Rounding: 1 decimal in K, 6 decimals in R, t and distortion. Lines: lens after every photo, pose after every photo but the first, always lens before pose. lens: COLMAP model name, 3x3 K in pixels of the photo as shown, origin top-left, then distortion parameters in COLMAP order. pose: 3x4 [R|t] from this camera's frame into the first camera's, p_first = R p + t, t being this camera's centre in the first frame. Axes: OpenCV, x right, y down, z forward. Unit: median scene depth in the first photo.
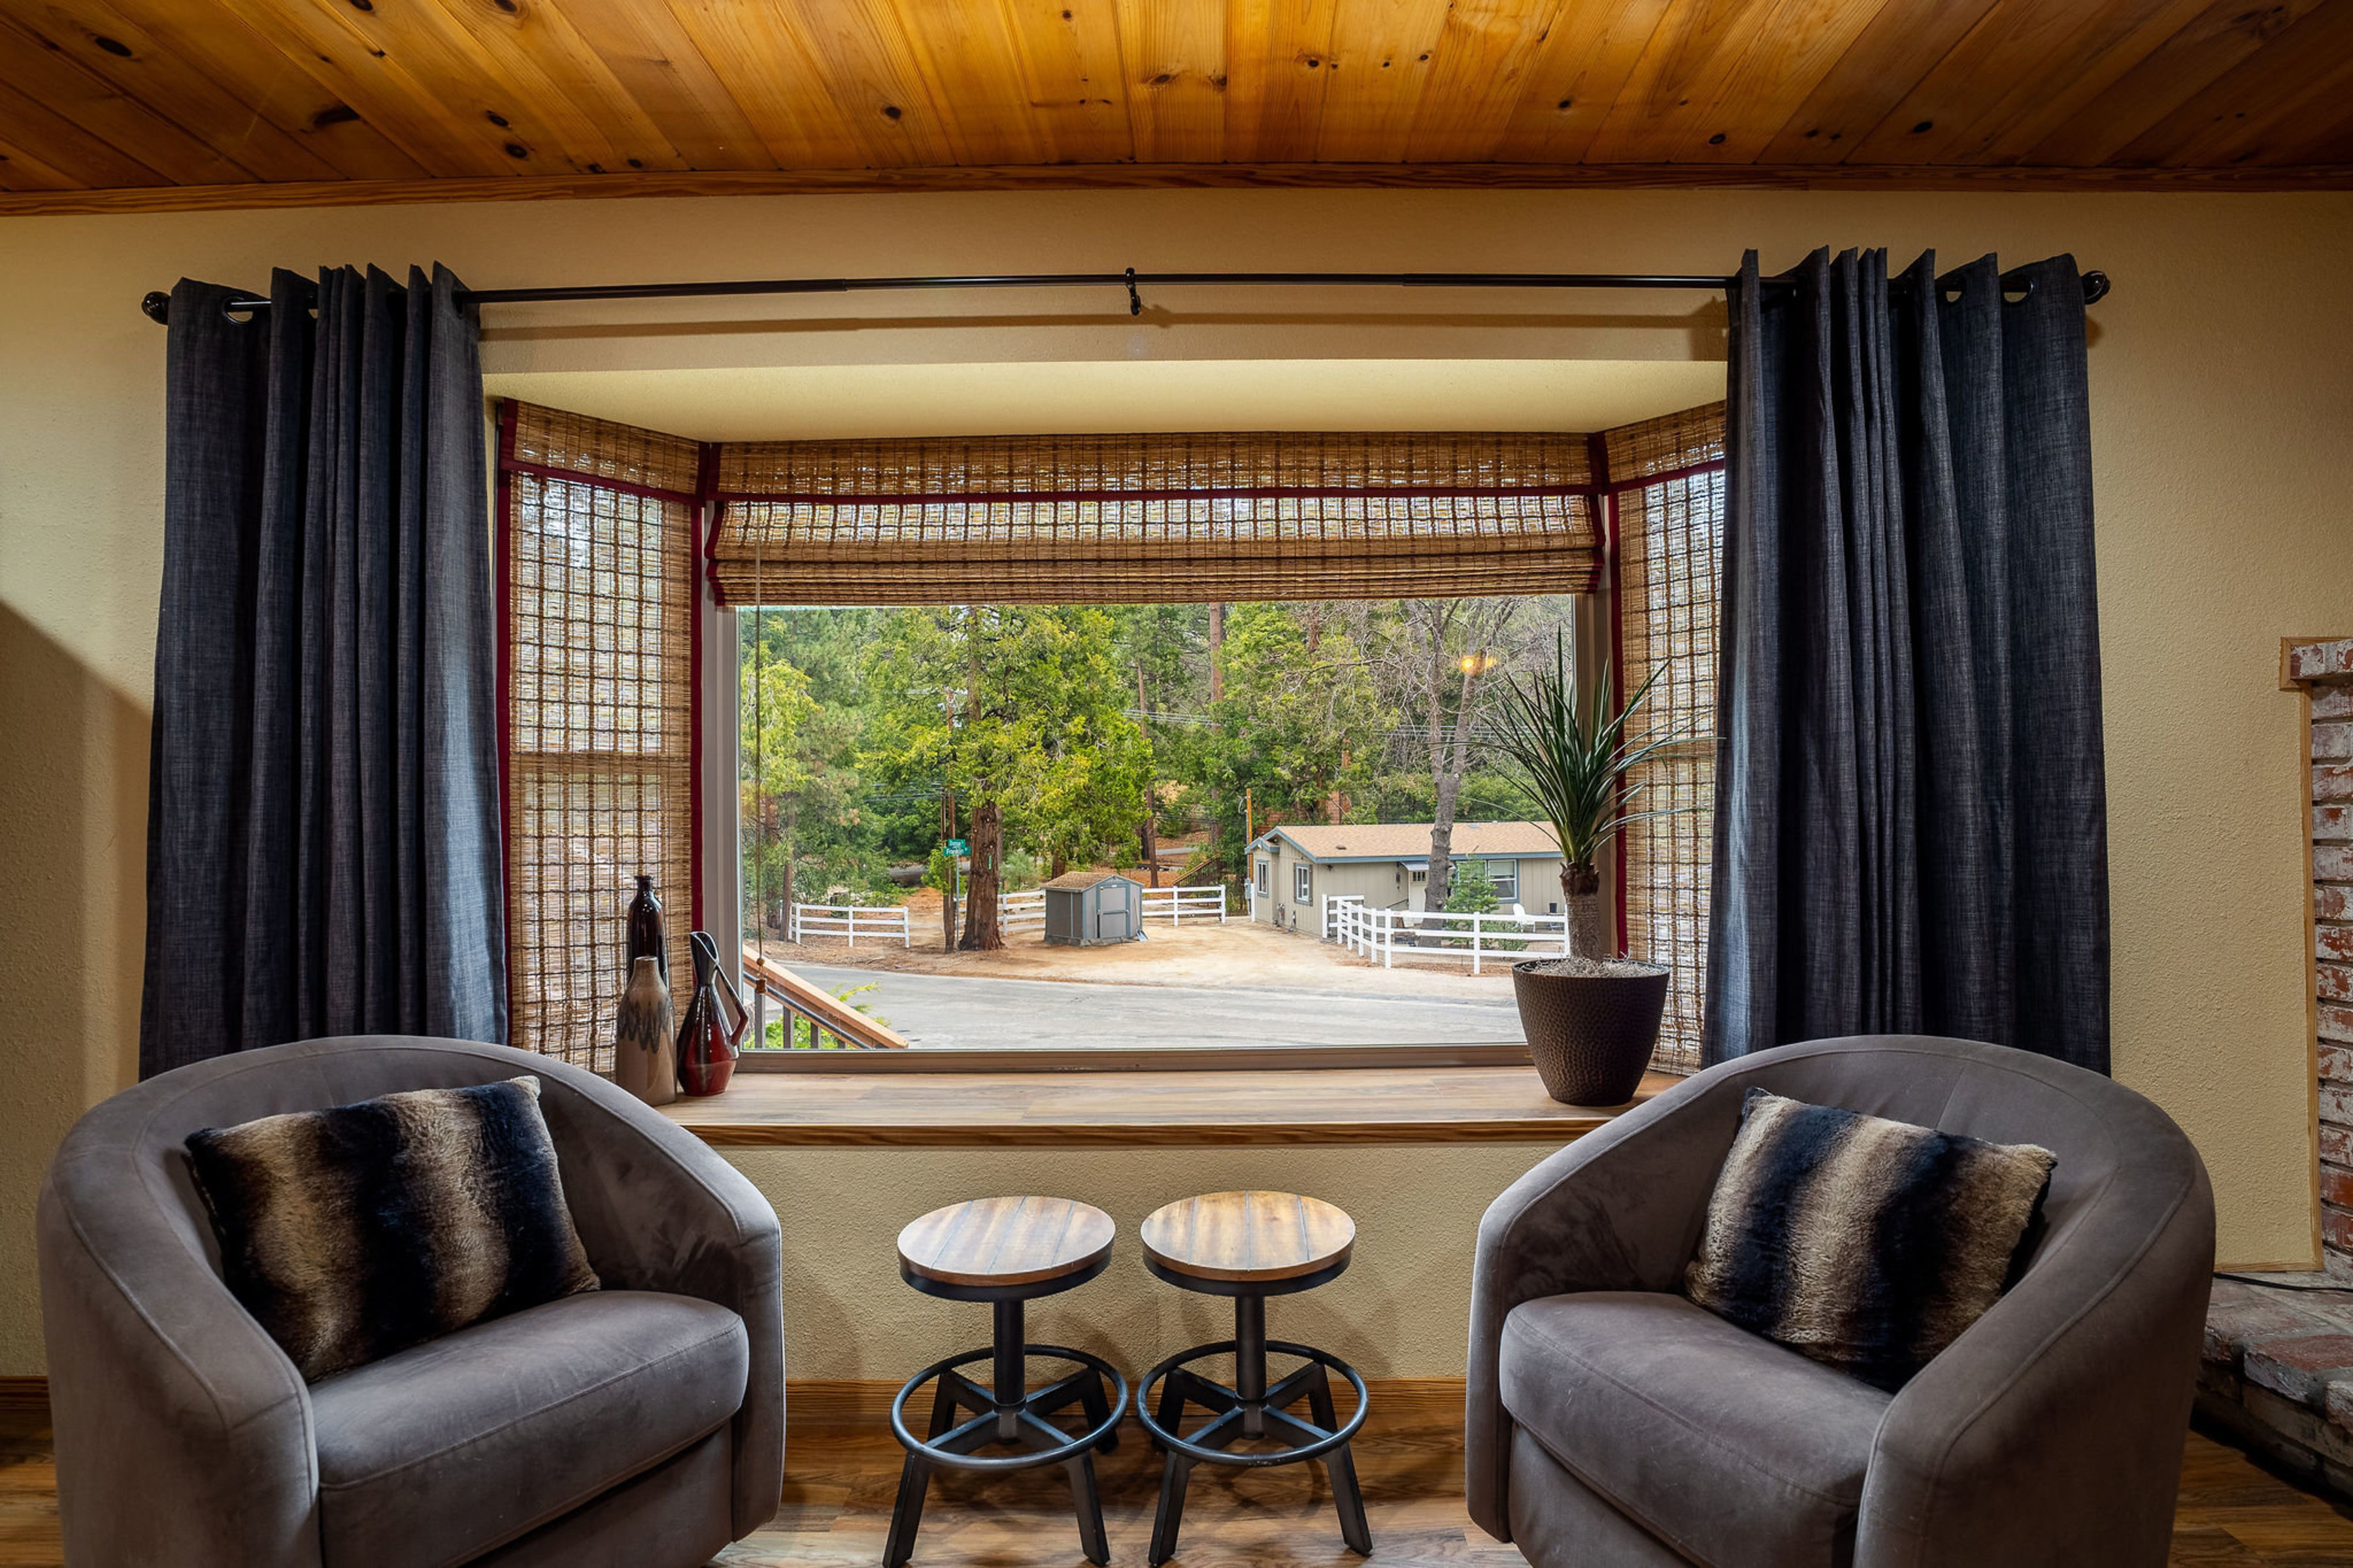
lens RADIAL K [[1153.9, 0, 1218.4], [0, 1153.9, 790.1], [0, 0, 1]] dist [-0.043614, 0.003212]
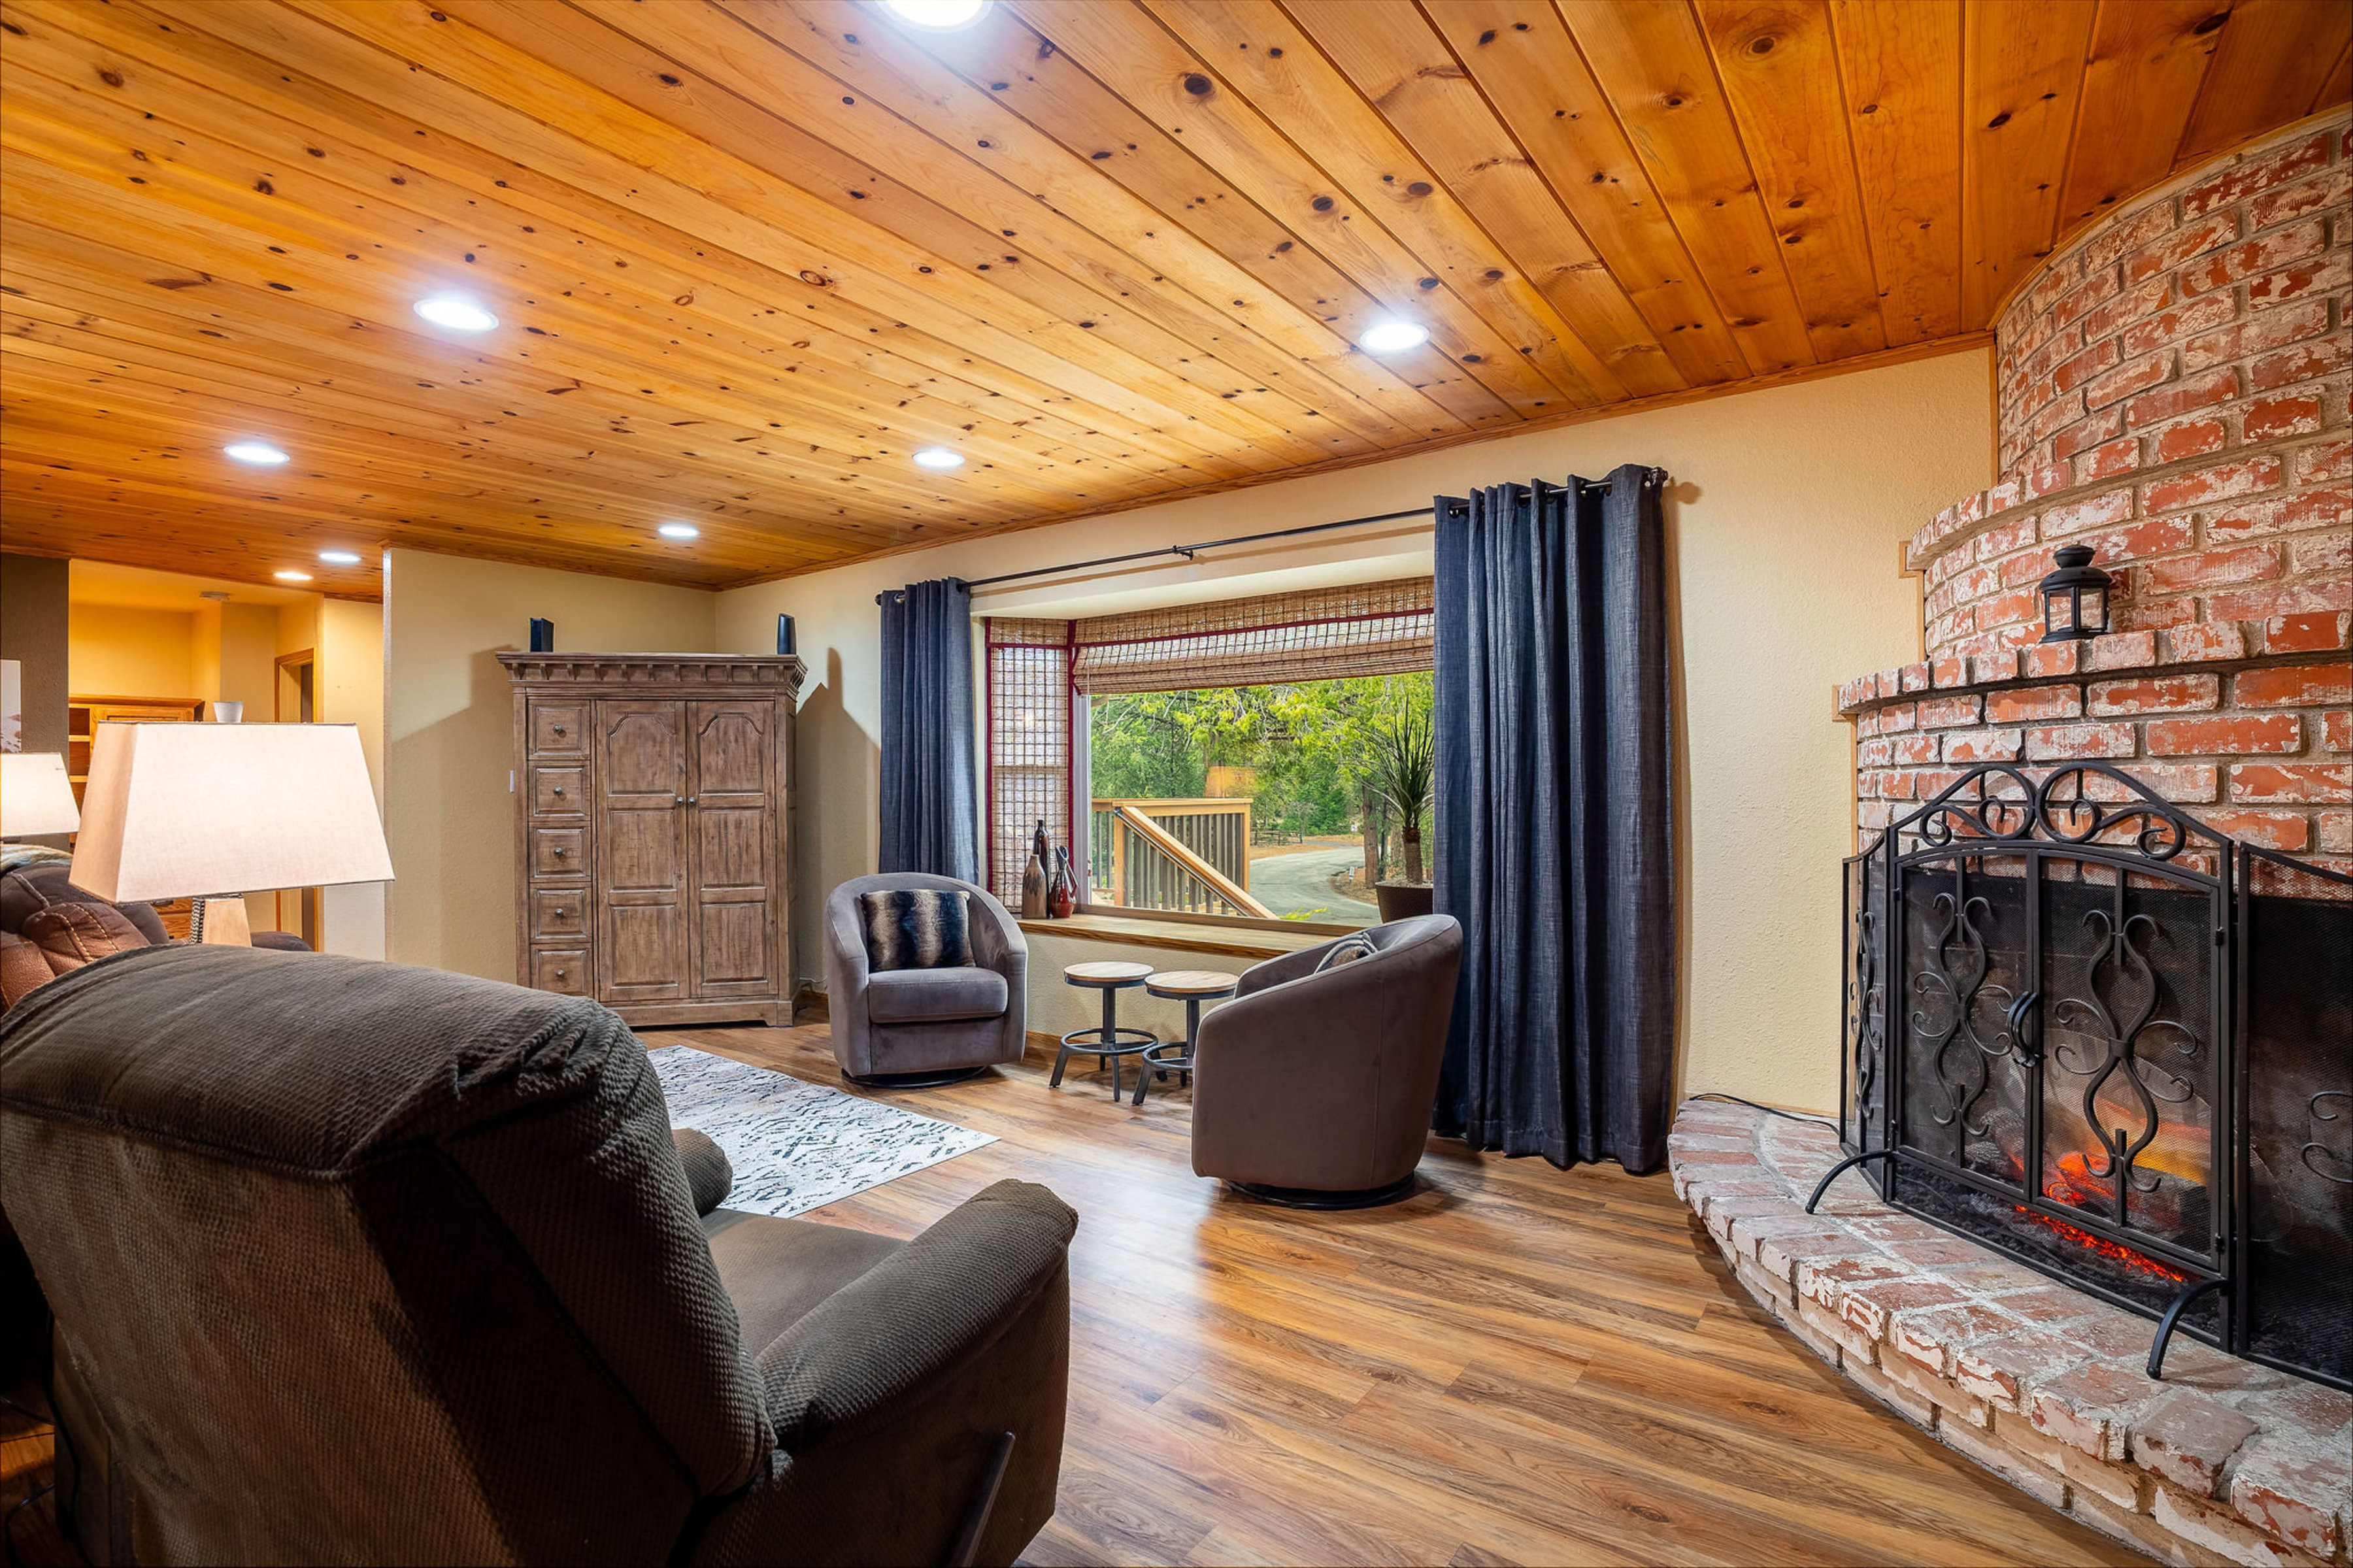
lens RADIAL K [[1104.2, 0, 1164.9], [0, 1104.2, 788.5], [0, 0, 1]] dist [-0.064064, 0.021833]
pose [[0.799370, 0.008761, -0.600776, 1.000722], [0.000623, 0.999881, 0.015410, -0.020911], [0.600839, -0.012693, 0.799269, -0.593729]]
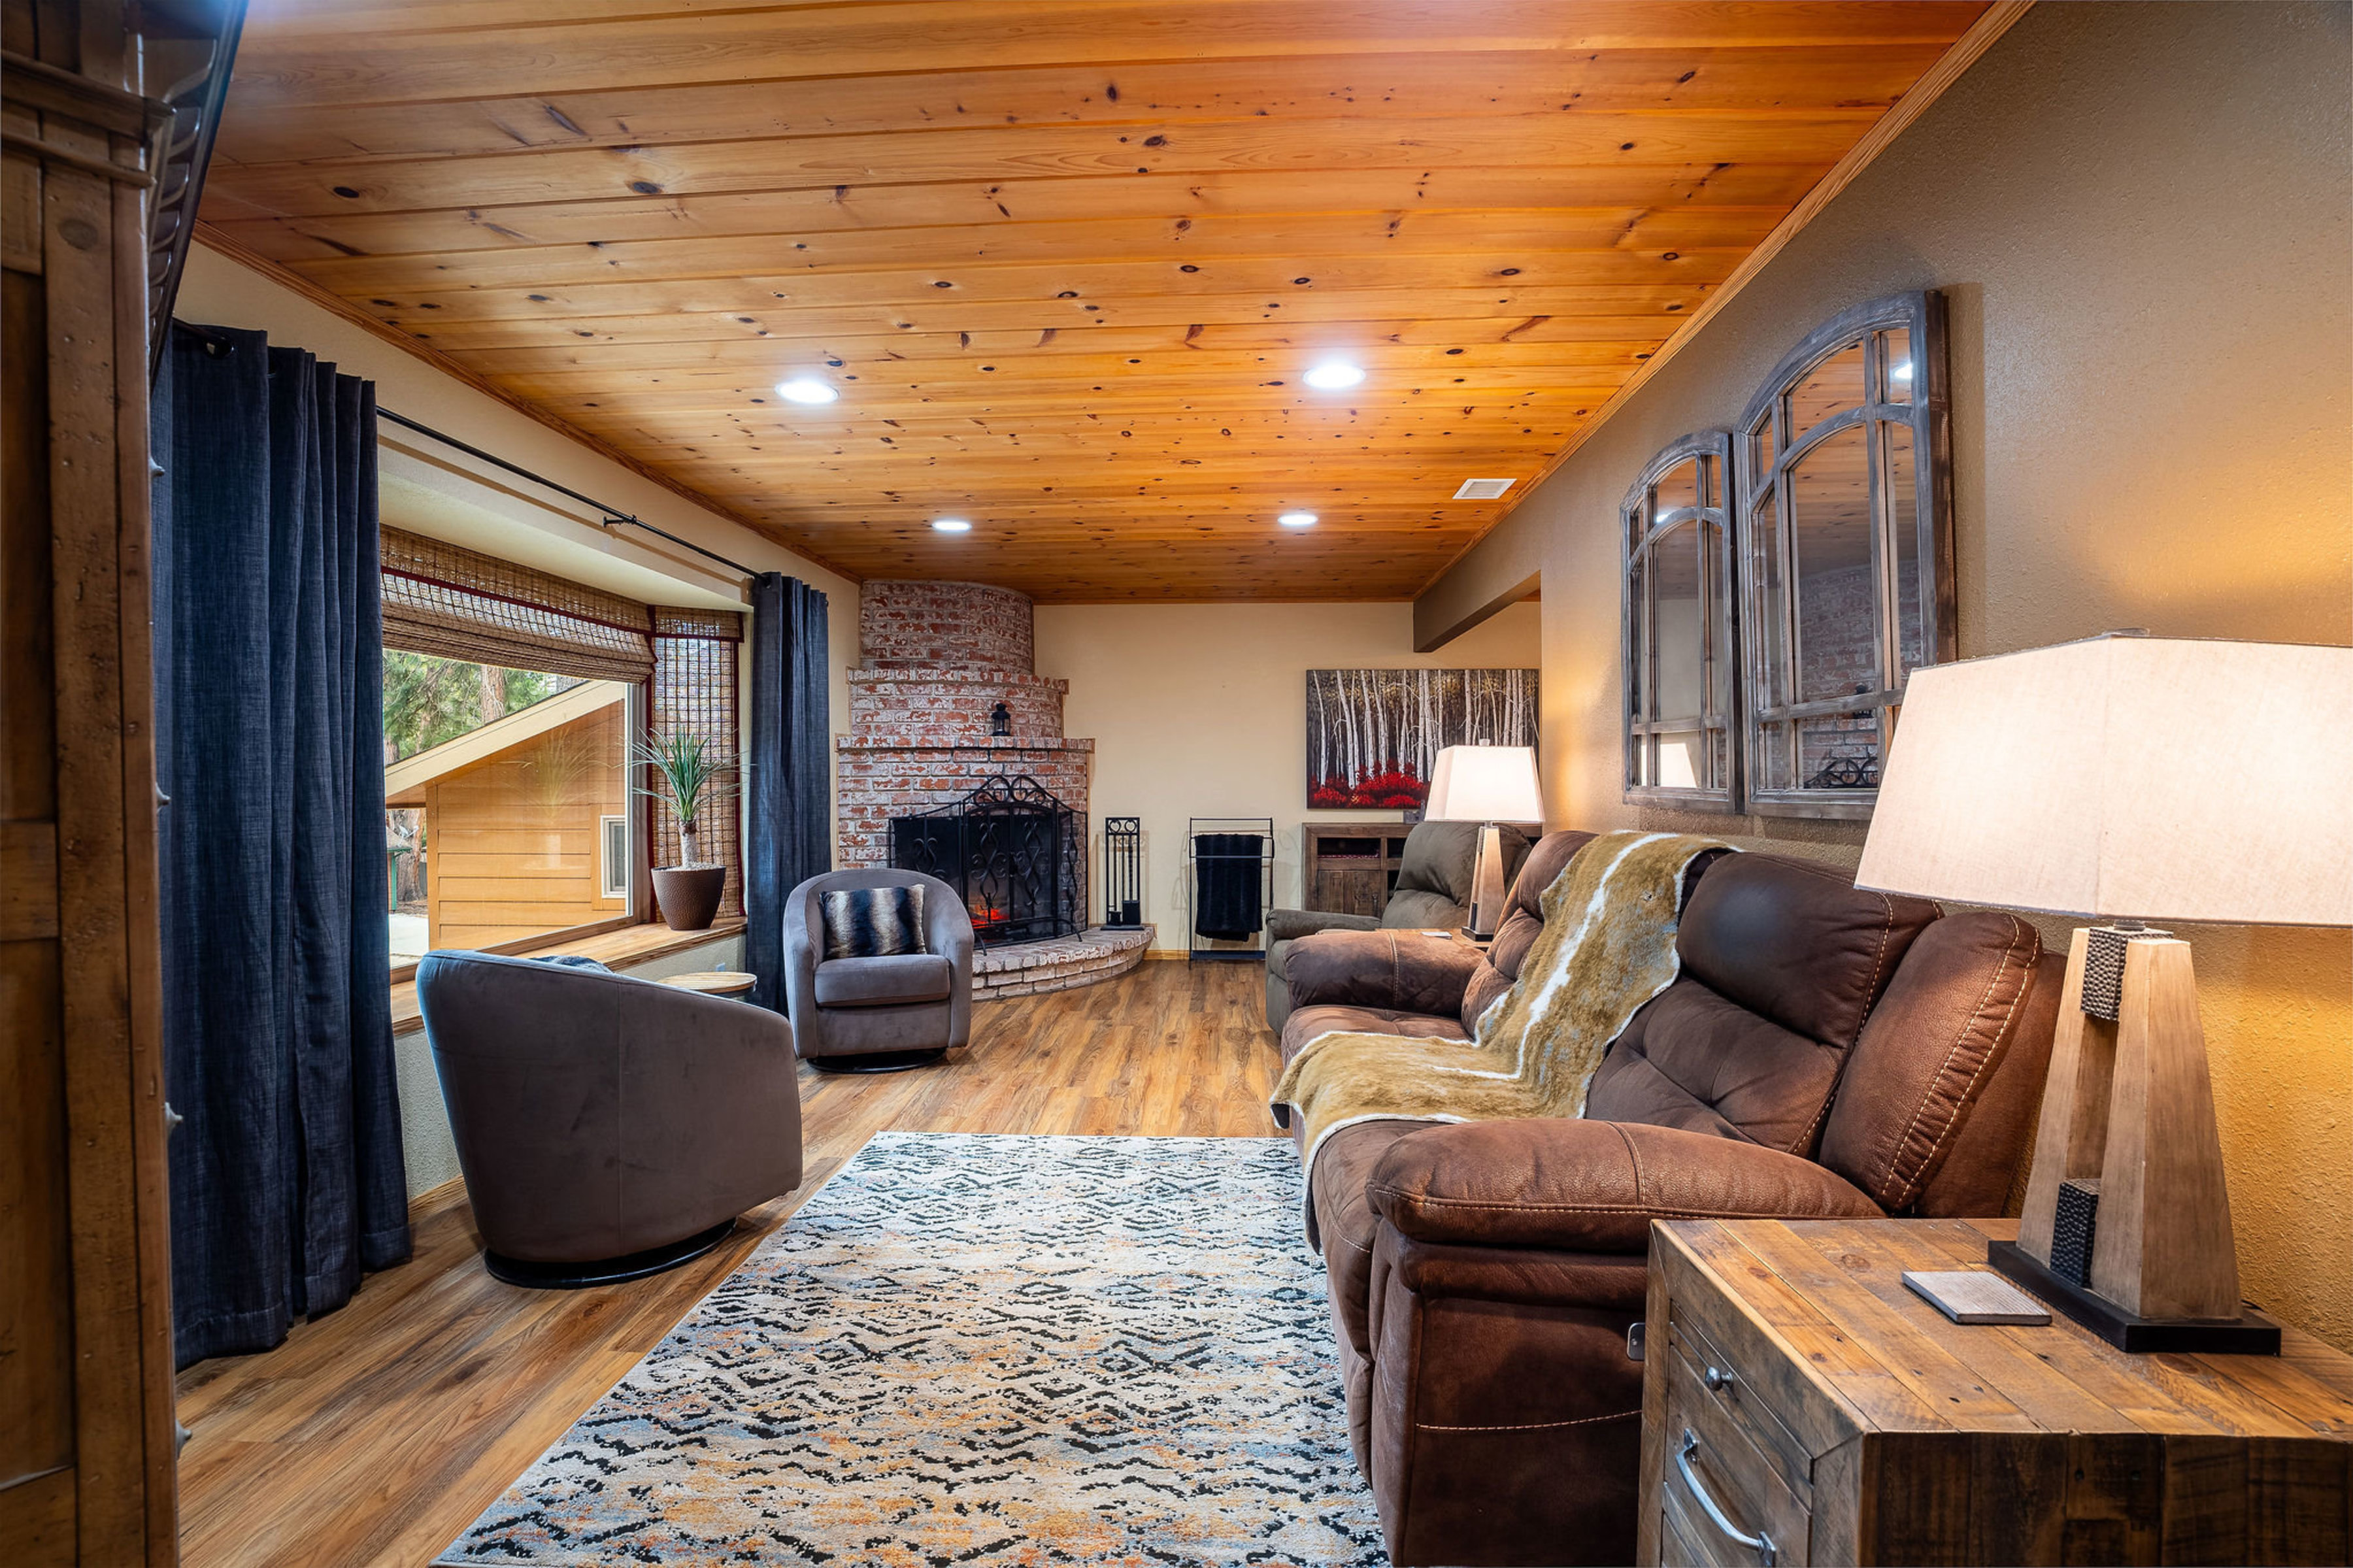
lens RADIAL K [[1104.2, 0, 1185.5], [0, 1104.2, 789.4], [0, 0, 1]] dist [-0.064064, 0.021833]
pose [[0.041573, 0.002781, 0.999132, -1.601712], [-0.001351, 0.999995, -0.002727, 0.012054], [-0.999135, -0.001236, 0.041576, -0.011957]]
